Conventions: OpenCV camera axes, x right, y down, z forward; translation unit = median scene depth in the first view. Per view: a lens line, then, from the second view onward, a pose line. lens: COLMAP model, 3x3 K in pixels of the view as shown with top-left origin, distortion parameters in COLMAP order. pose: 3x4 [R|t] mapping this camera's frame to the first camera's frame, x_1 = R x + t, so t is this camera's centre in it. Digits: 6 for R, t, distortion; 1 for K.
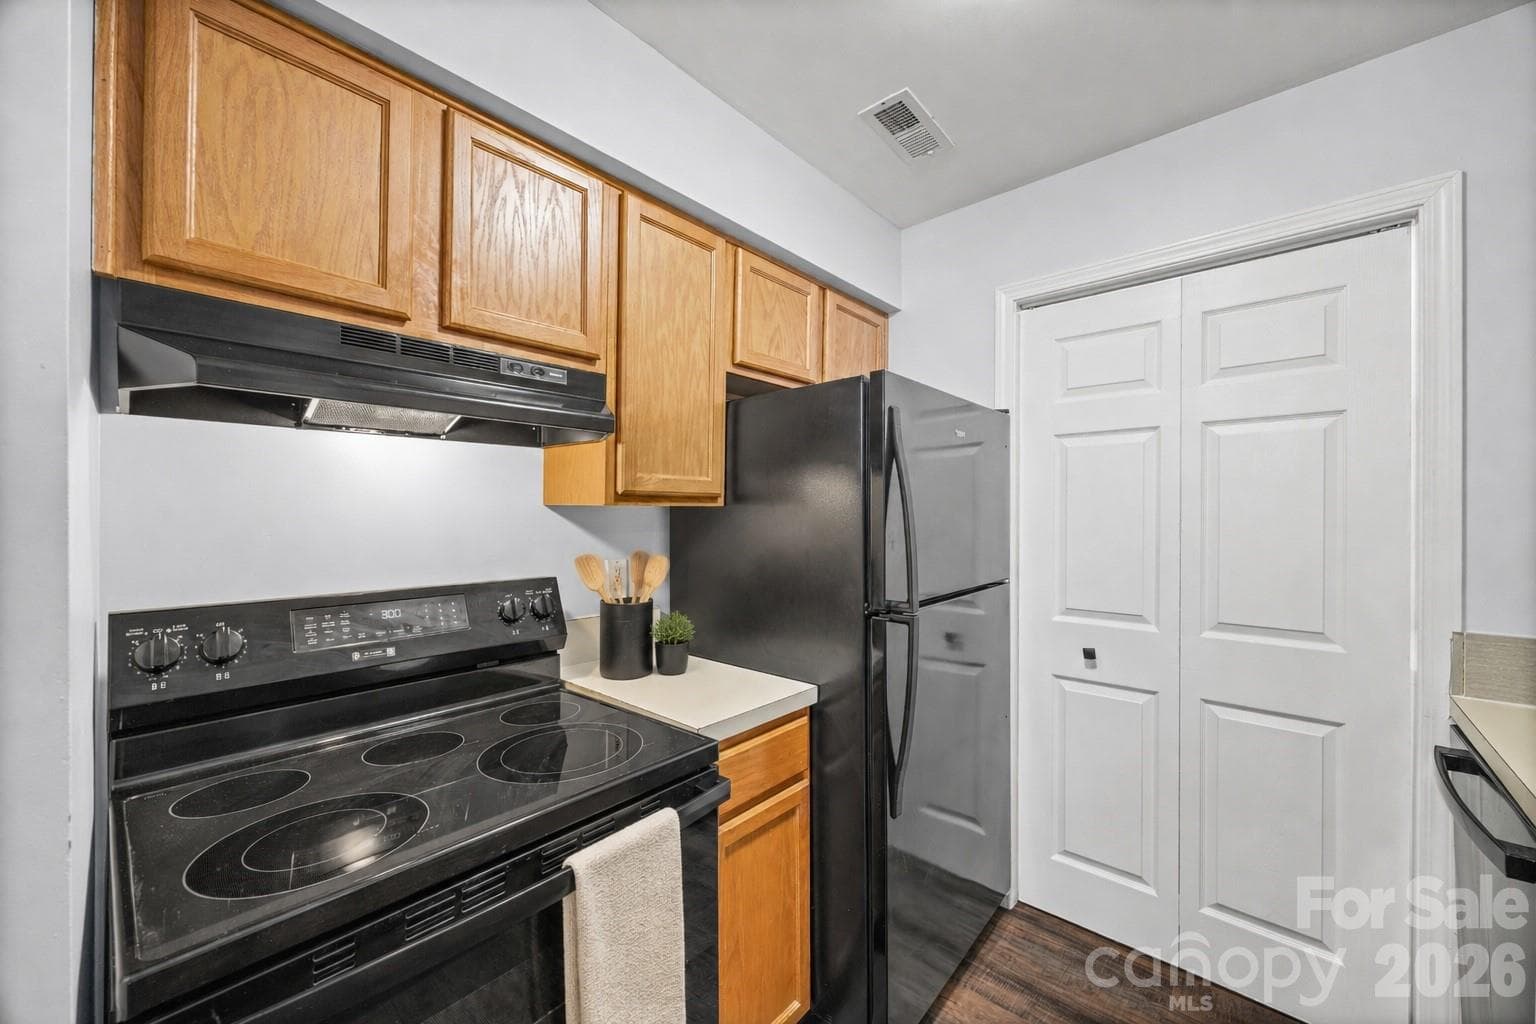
lens RADIAL K [[588.4, 0, 759.0], [0, 588.4, 513.2], [0, 0, 1]] dist [-0.003316, -0.000209]
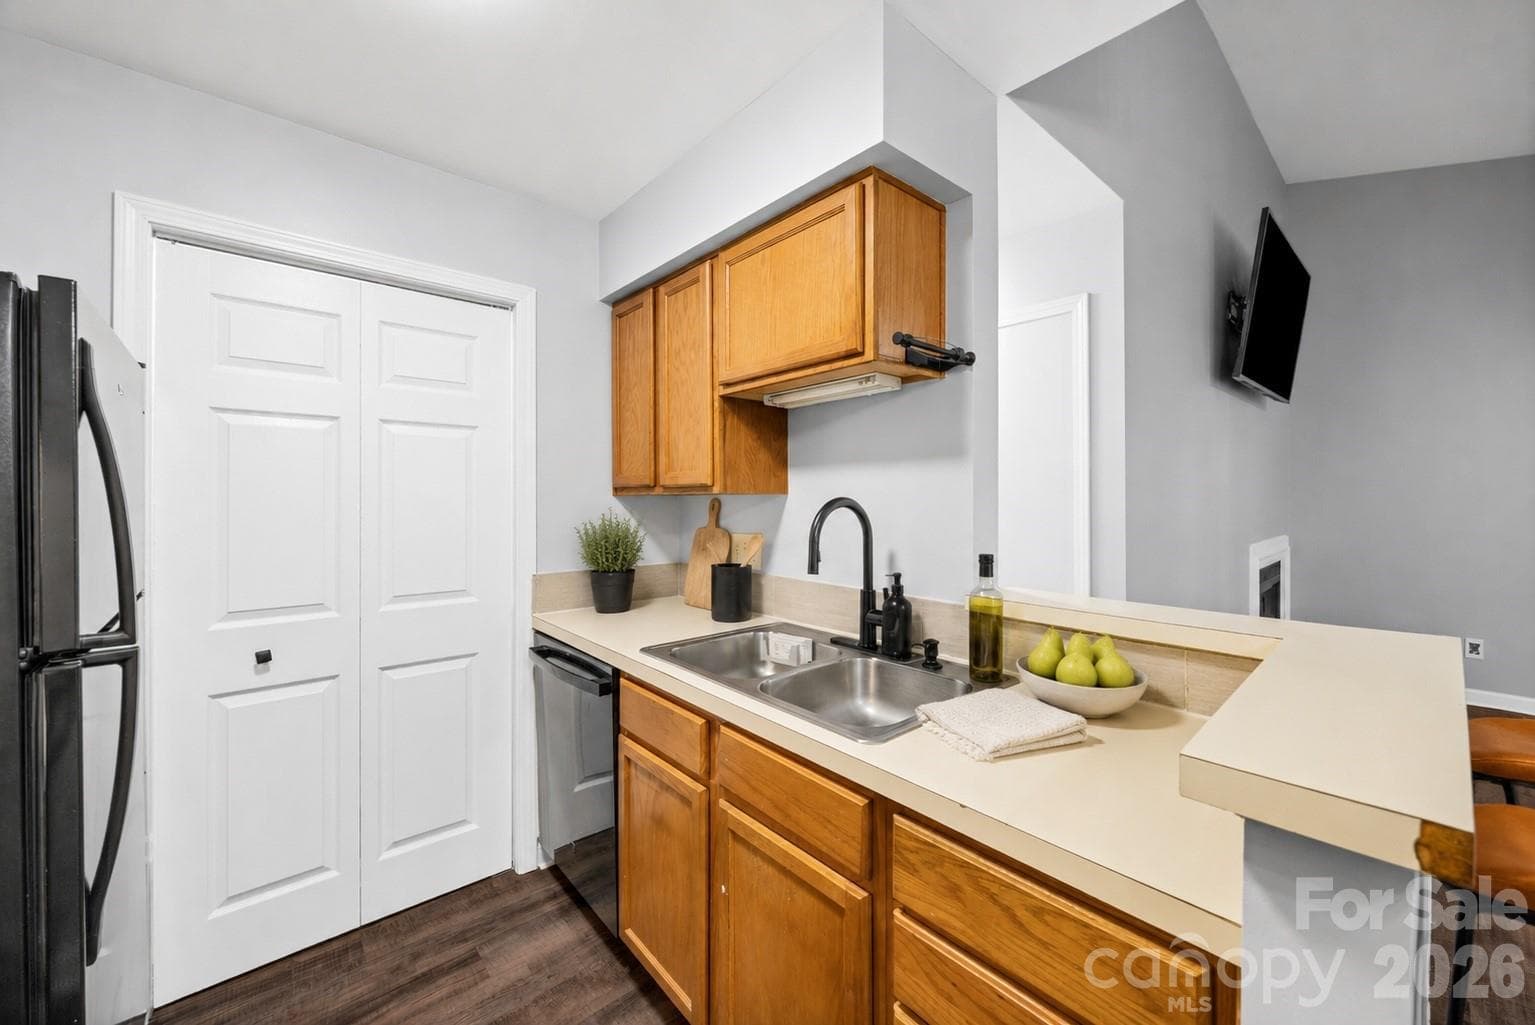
lens RADIAL K [[590.7, 0, 762.4], [0, 590.7, 507.7], [0, 0, 1]] dist [-0.001773, -0.000148]
pose [[0.133441, -0.013073, 0.990971, -0.287179], [0.001186, 0.999914, 0.013031, -0.001686], [-0.991056, -0.000564, 0.133445, 0.146351]]
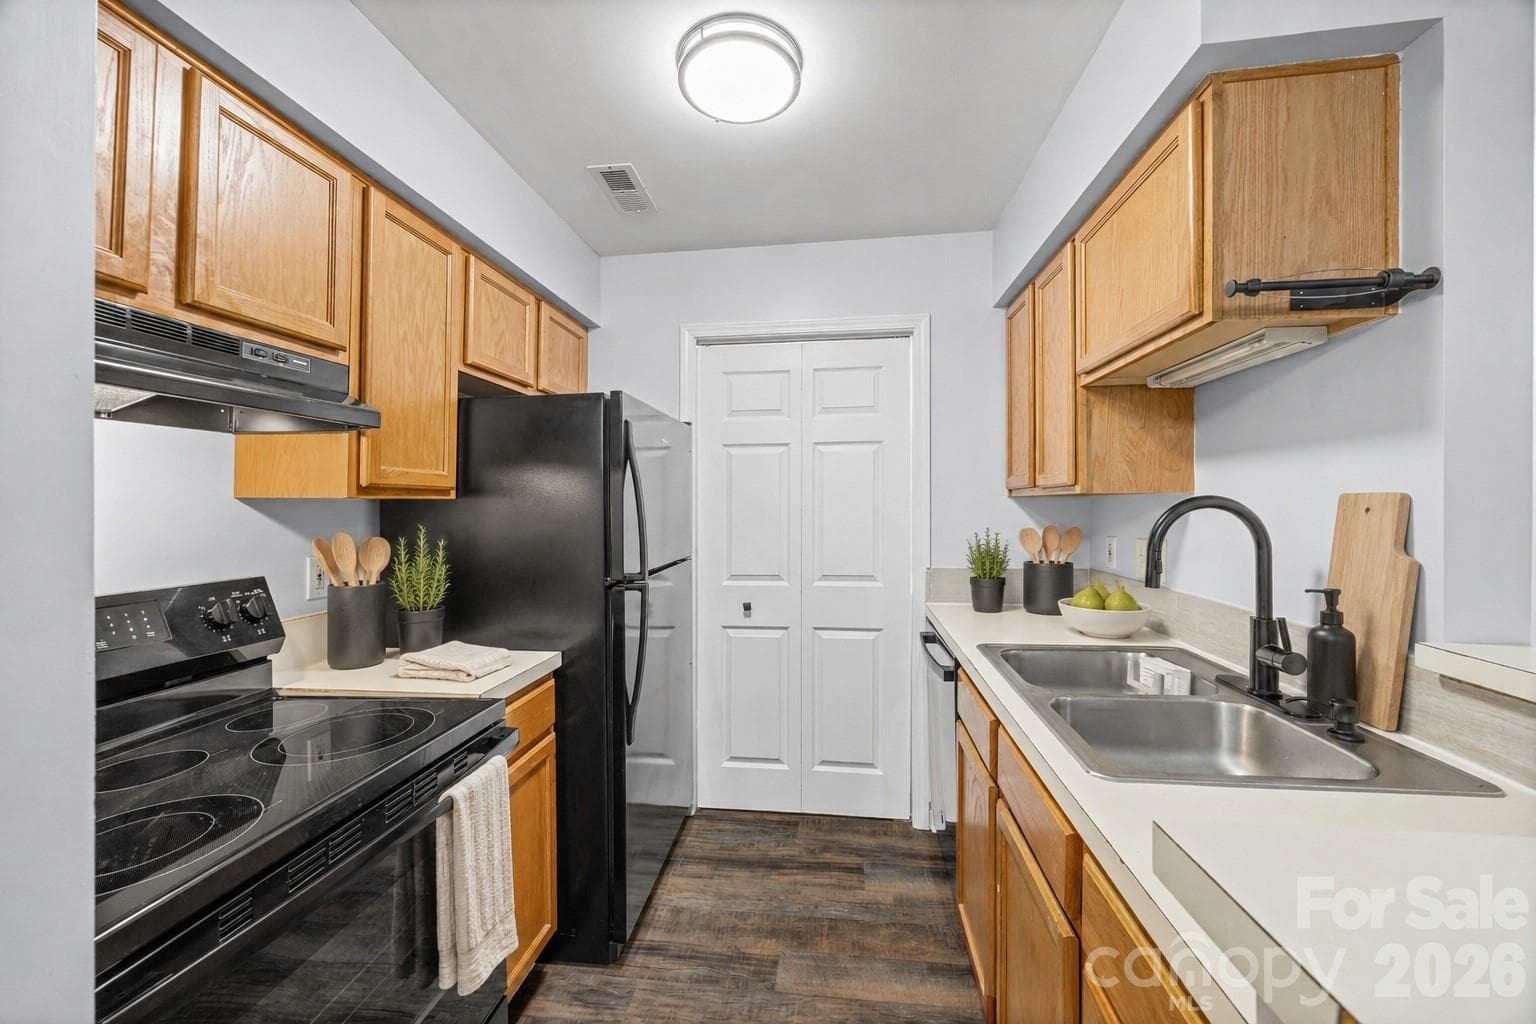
lens RADIAL K [[588.4, 0, 759.0], [0, 588.4, 513.2], [0, 0, 1]] dist [-0.003316, -0.000209]
pose [[0.830604, -0.014562, 0.556674, -0.214926], [0.006968, 0.999852, 0.015757, 0.001018], [-0.556820, -0.009209, 0.830582, -0.185247]]
